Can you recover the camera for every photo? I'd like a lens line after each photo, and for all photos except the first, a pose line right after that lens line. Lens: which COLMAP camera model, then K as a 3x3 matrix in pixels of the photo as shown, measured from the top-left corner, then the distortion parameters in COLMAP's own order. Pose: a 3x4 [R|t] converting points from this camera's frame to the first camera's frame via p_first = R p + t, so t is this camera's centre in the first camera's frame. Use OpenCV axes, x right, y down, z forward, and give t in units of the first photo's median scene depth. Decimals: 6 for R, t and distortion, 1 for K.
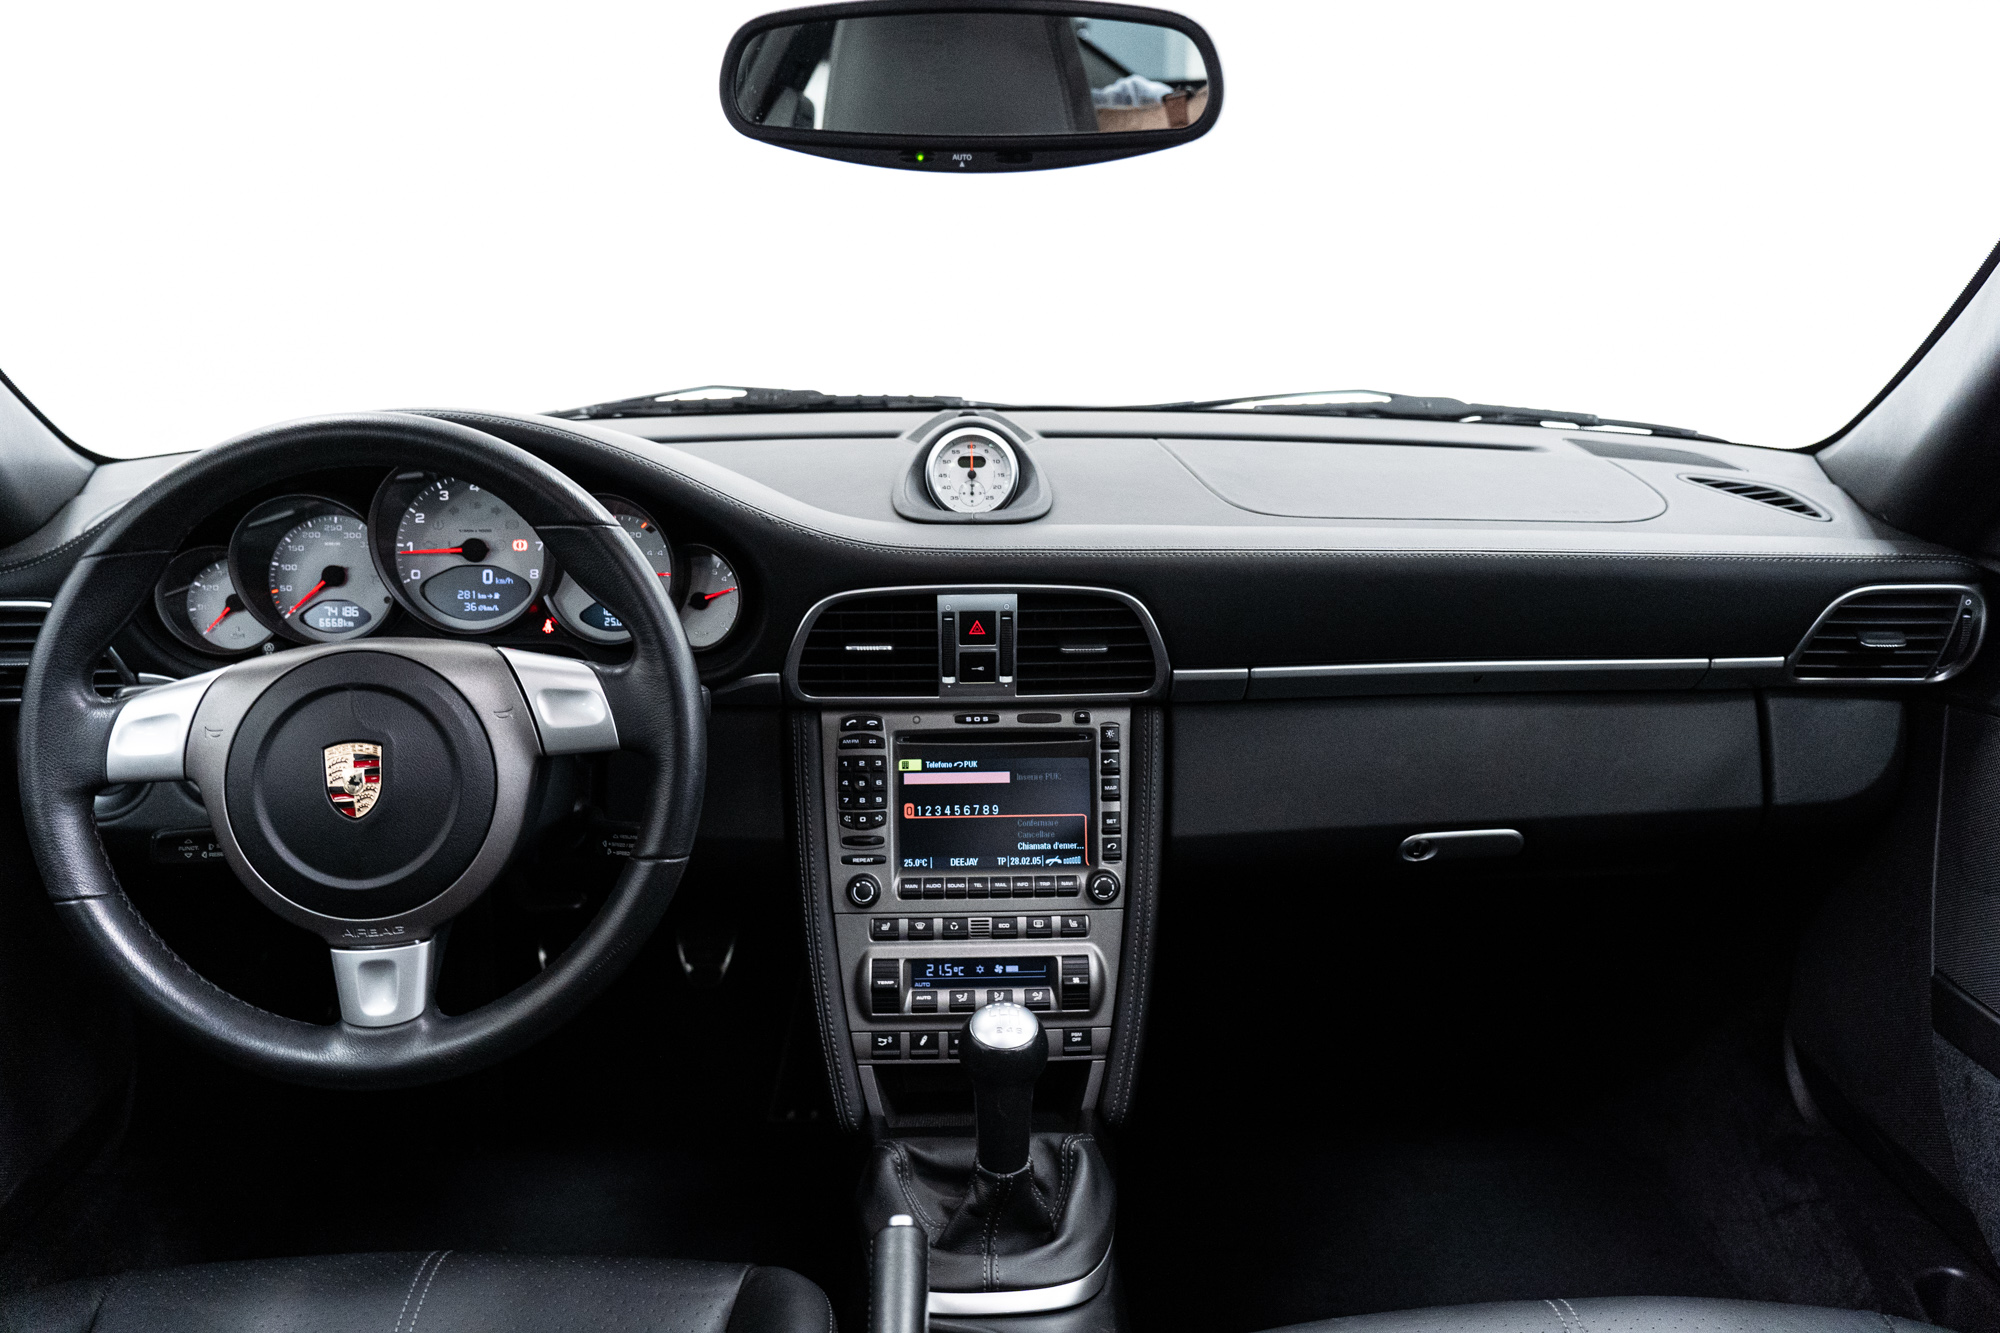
lens RADIAL K [[1599.3, 0, 1000.2], [0, 1599.3, 668.9], [0, 0, 1]] dist [-0.008381, -0.000920]
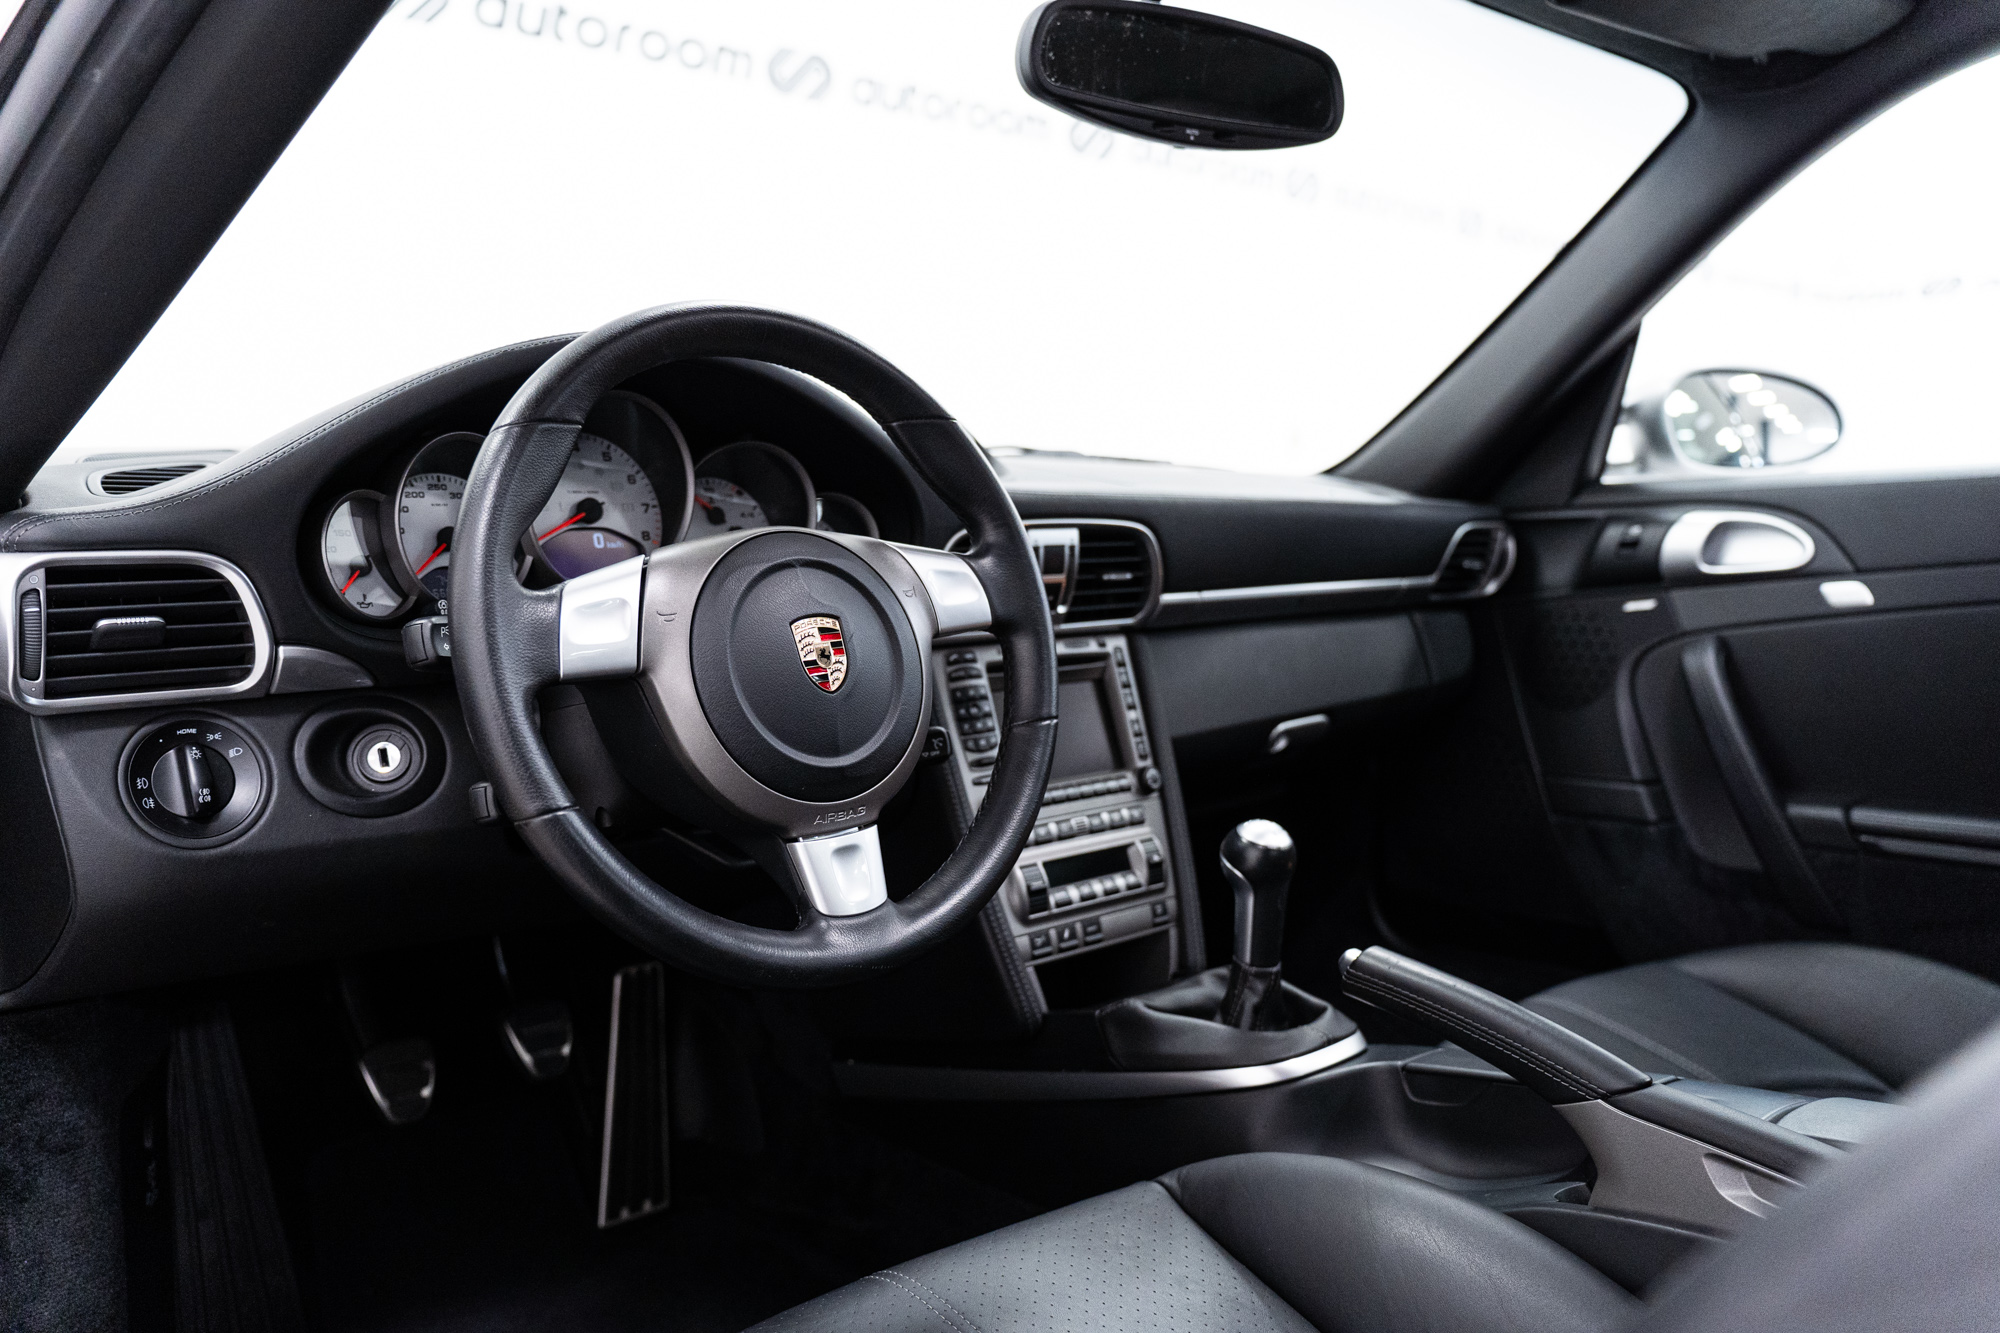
lens RADIAL K [[1599.3, 0, 998.6], [0, 1599.3, 671.7], [0, 0, 1]] dist [-0.008381, -0.000920]
pose [[0.758985, -0.067426, 0.647608, -0.795249], [0.181416, 0.977135, -0.110882, 0.173140], [-0.625324, 0.201644, 0.753863, 0.169757]]
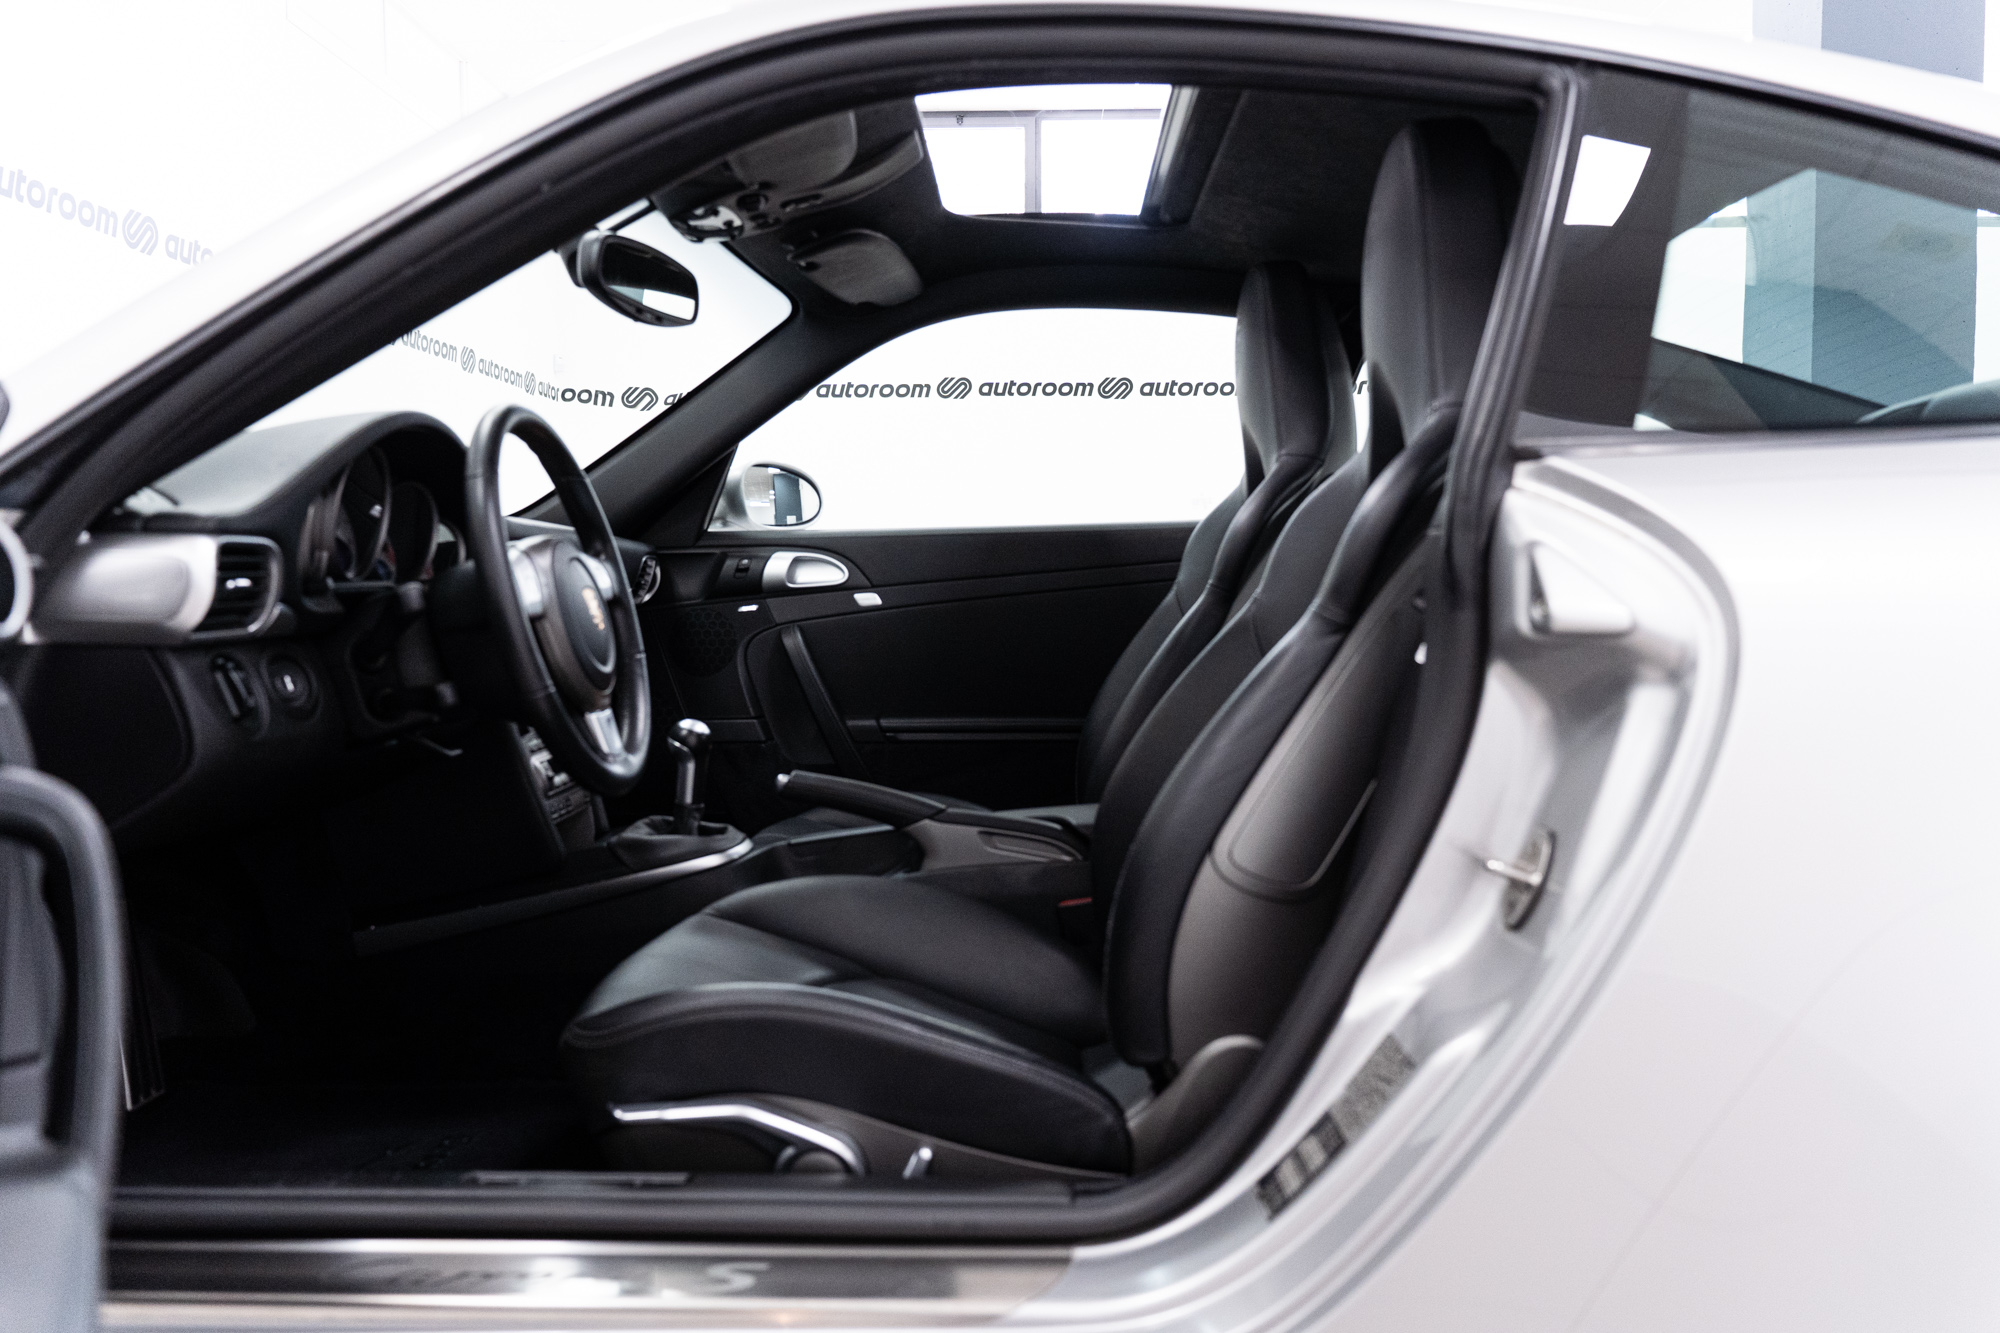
lens RADIAL K [[1599.3, 0, 1000.9], [0, 1599.3, 664.6], [0, 0, 1]] dist [-0.008381, -0.000920]
pose [[0.052406, -0.050880, 0.997329, -1.704905], [0.256177, 0.965966, 0.035819, 0.150638], [-0.965208, 0.253616, 0.063656, 0.394527]]
